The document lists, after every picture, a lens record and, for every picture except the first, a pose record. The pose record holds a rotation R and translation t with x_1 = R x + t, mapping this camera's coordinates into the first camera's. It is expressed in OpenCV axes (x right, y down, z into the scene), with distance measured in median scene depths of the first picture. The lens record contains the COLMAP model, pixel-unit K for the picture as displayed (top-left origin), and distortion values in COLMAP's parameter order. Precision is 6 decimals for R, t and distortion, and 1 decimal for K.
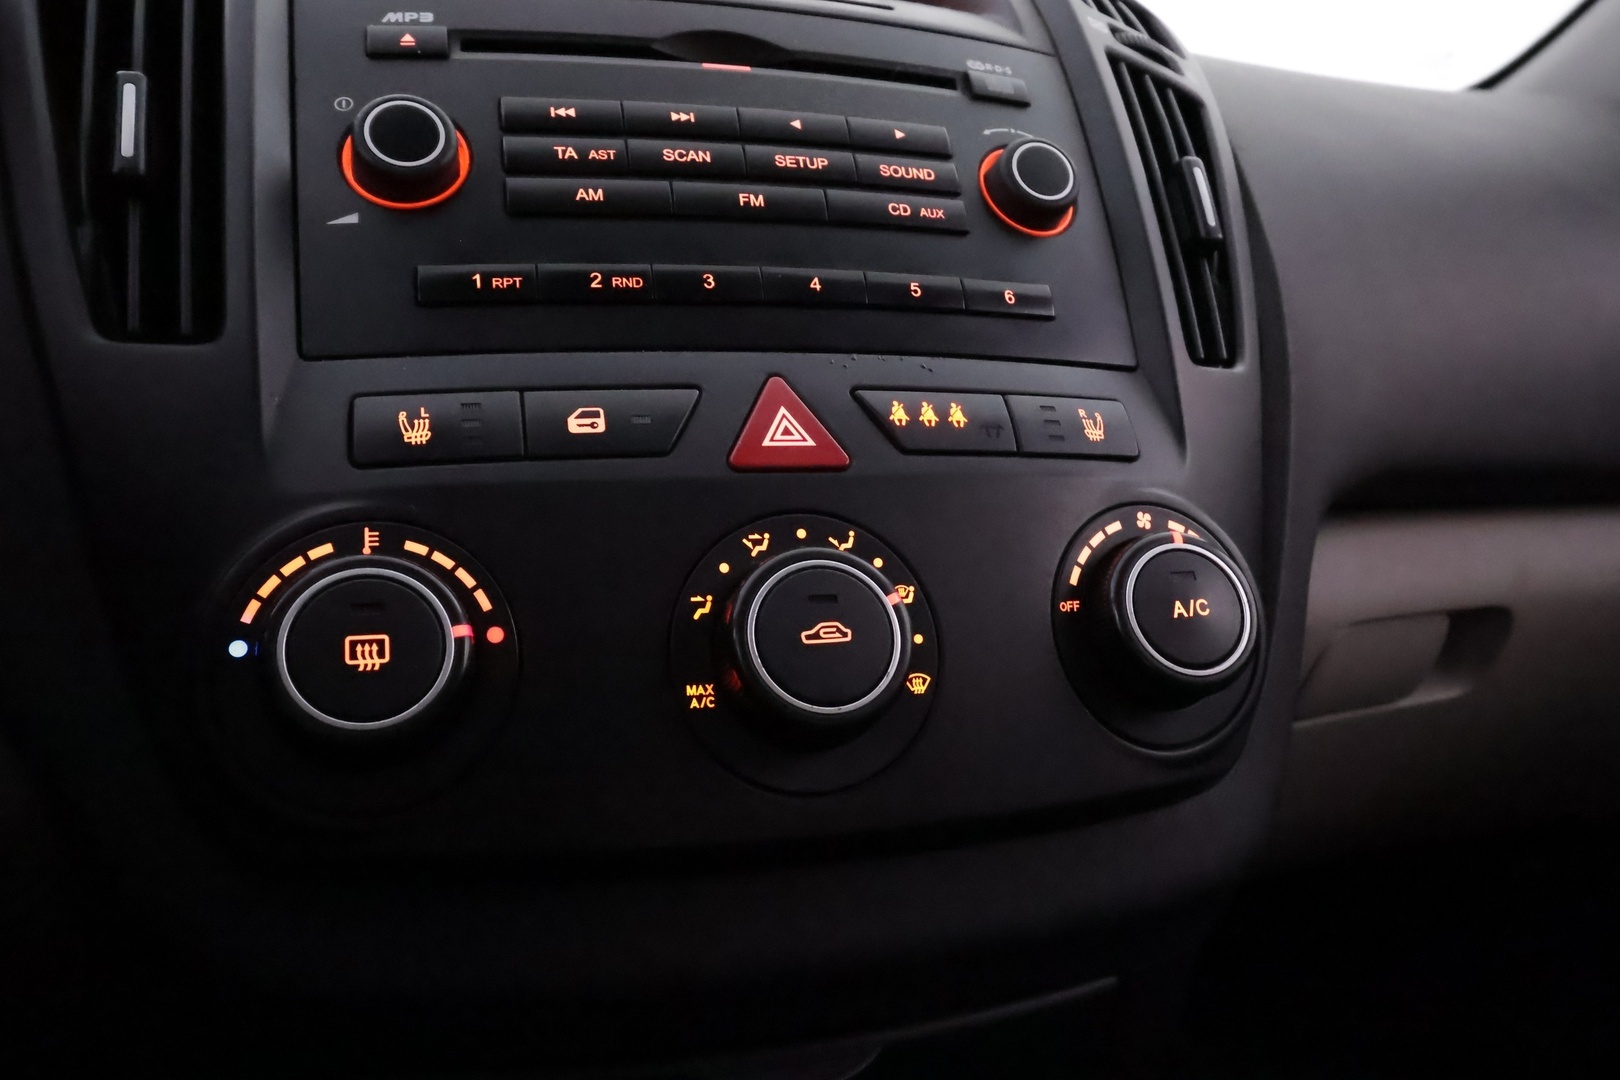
lens RADIAL K [[1386.3, 0, 810.0], [0, 1386.3, 540.0], [0, 0, 1]] dist [0.044751, -0.009532]
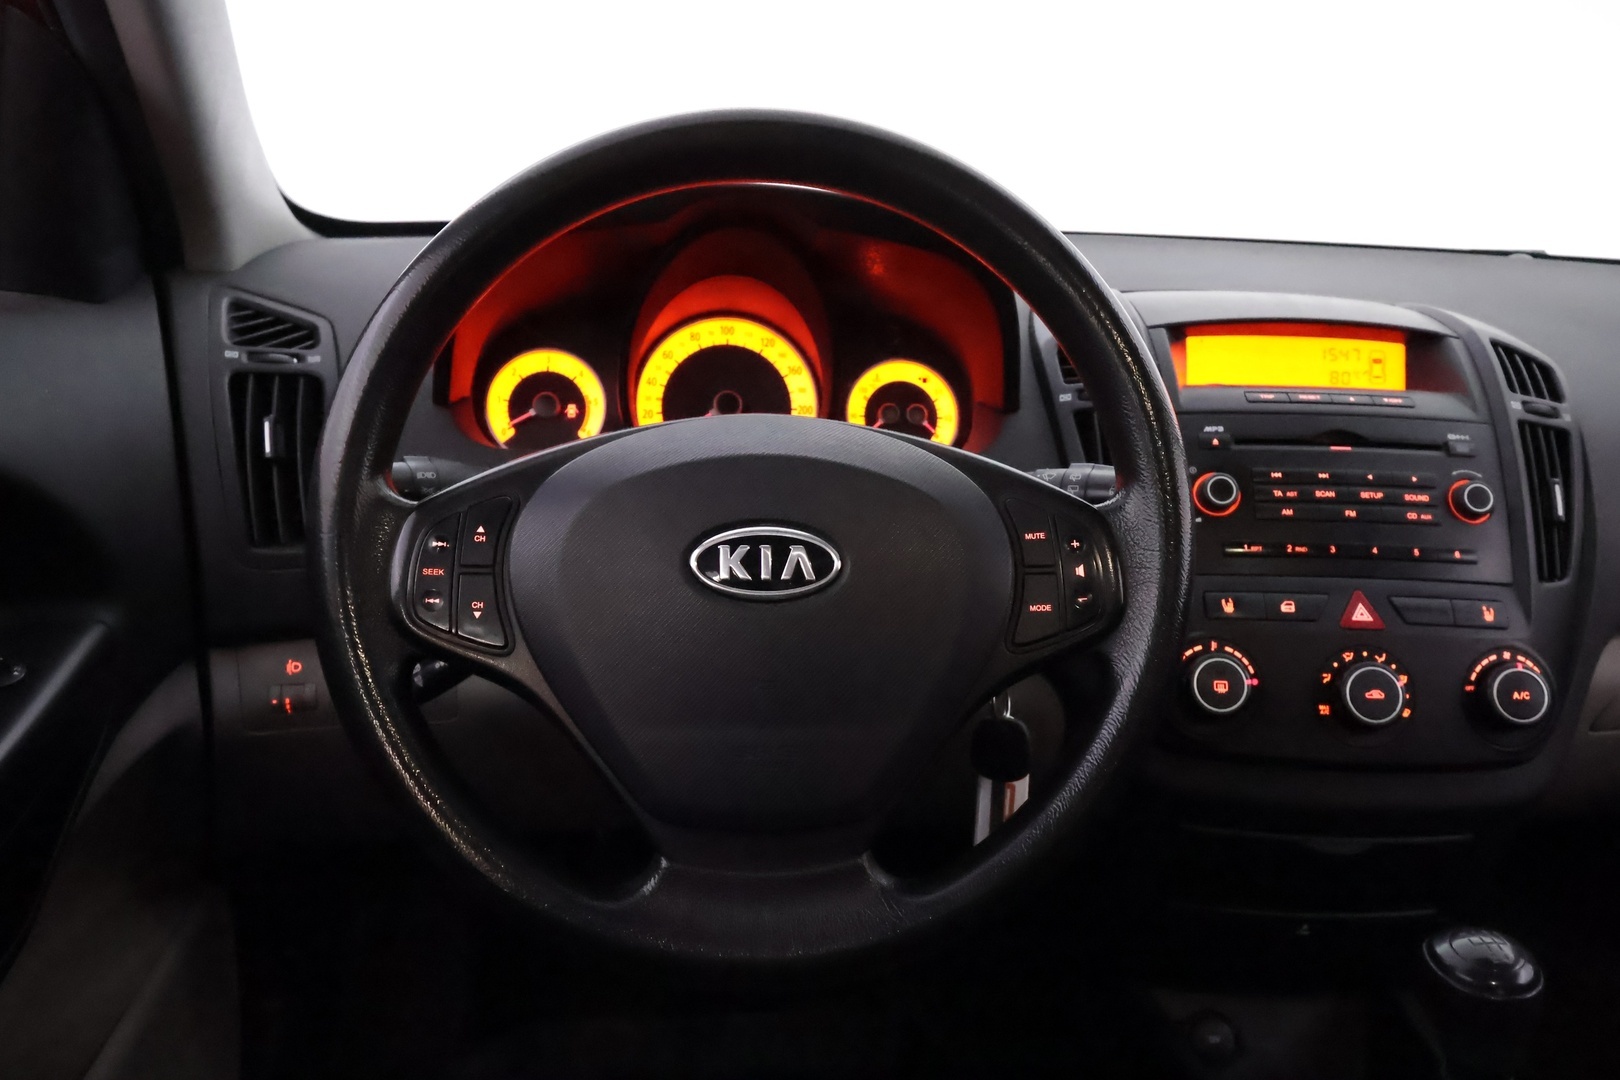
lens RADIAL K [[1386.3, 0, 810.0], [0, 1386.3, 540.0], [0, 0, 1]] dist [0.044751, -0.009532]
pose [[0.962453, 0.088998, -0.256443, -0.349937], [-0.066532, 0.993251, 0.095002, -0.389914], [0.263167, -0.074374, 0.961879, -1.800437]]
